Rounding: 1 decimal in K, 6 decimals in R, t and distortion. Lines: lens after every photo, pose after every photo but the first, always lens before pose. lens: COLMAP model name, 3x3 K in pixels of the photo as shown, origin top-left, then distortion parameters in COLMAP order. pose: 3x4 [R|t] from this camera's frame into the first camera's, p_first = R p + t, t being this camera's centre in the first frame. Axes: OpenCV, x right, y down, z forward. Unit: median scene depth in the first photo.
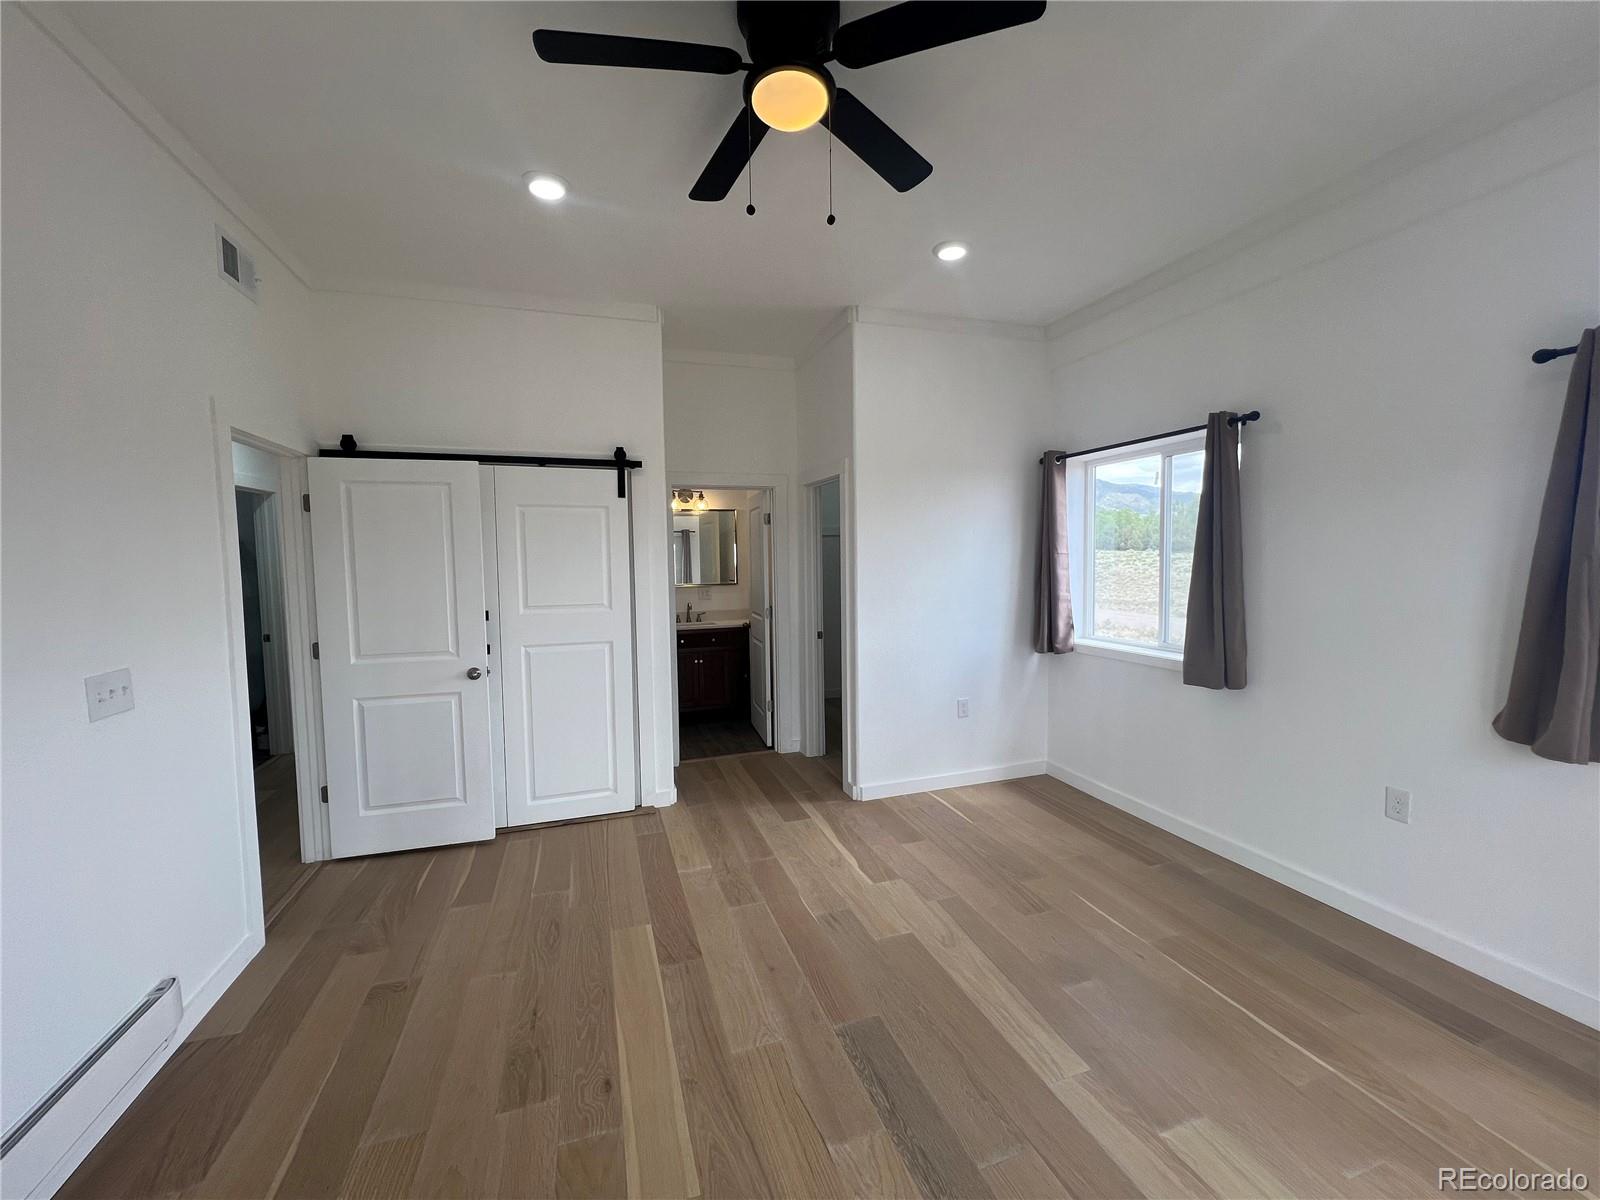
lens RADIAL K [[645.8, 0, 800.0], [0, 645.8, 600.0], [0, 0, 1]] dist [0.022430, 0.000048]
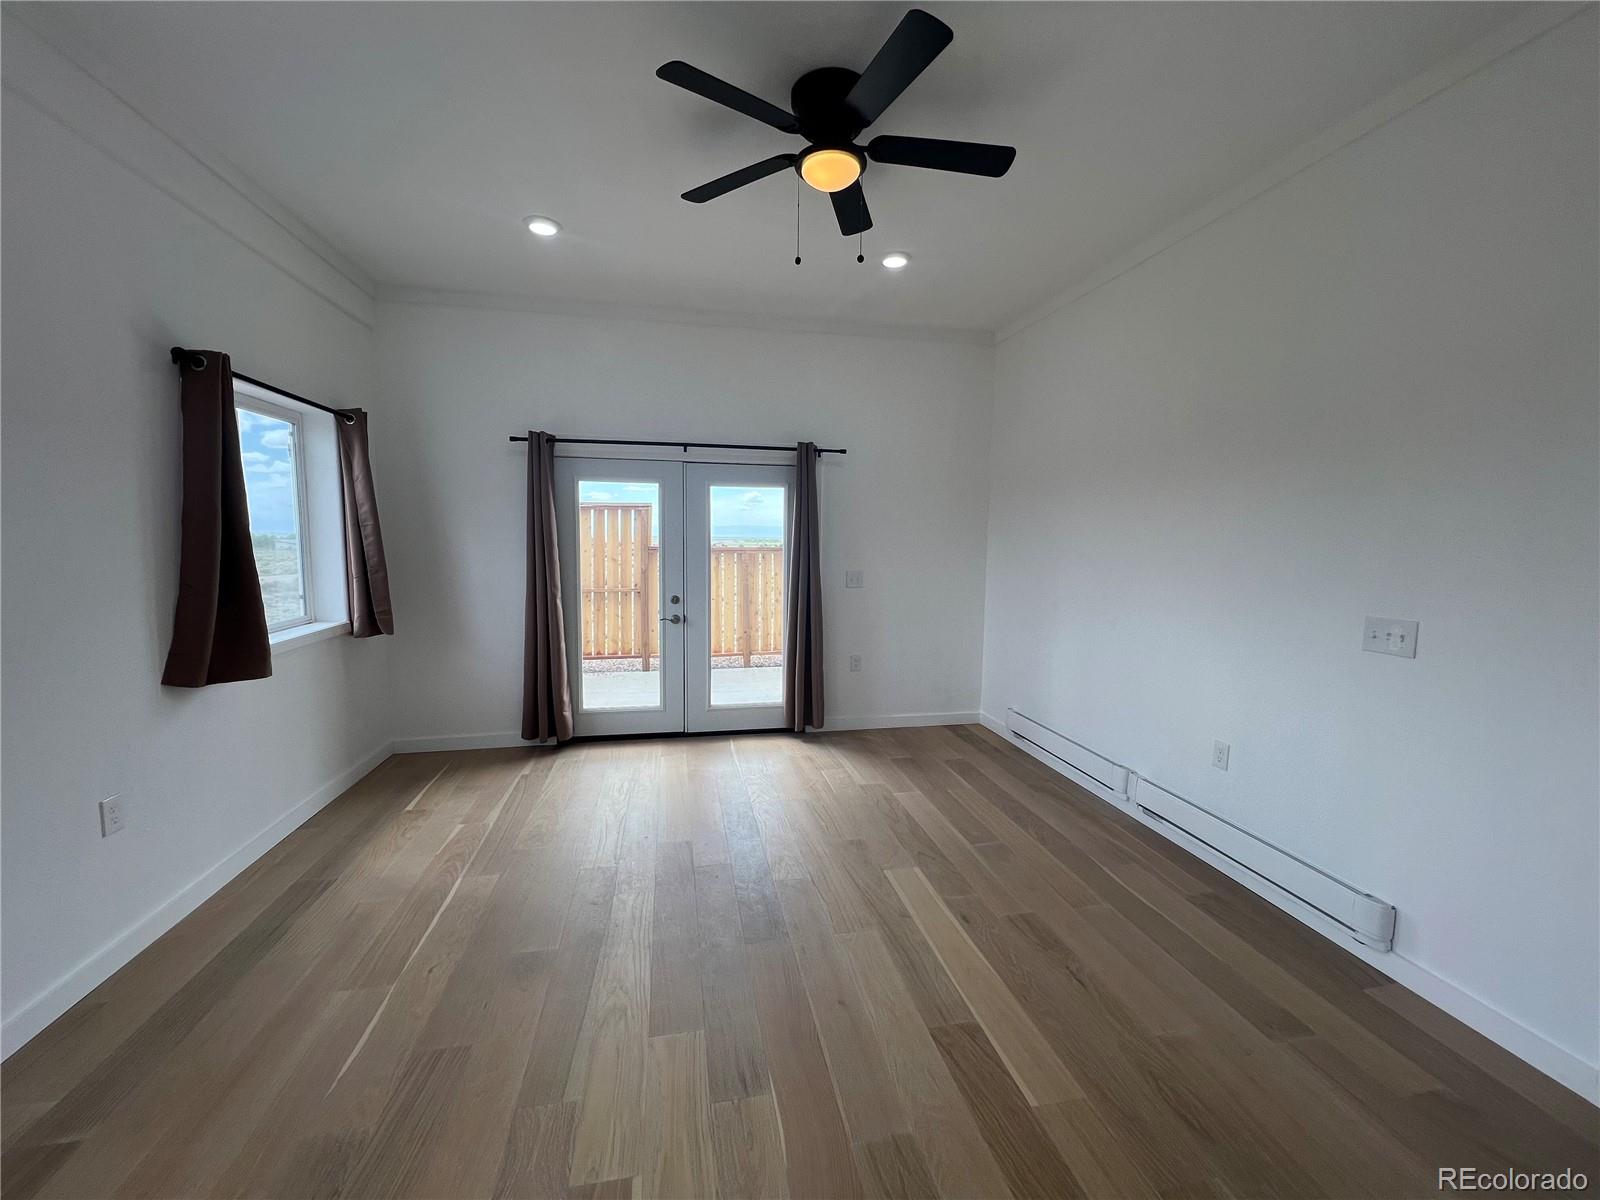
lens RADIAL K [[645.8, 0, 800.0], [0, 645.8, 600.0], [0, 0, 1]] dist [0.022430, 0.000048]
pose [[-0.991972, -0.010363, 0.126035, -0.102712], [0.010774, 0.986088, 0.165877, -0.117914], [-0.126000, 0.165903, -0.978059, 1.981617]]
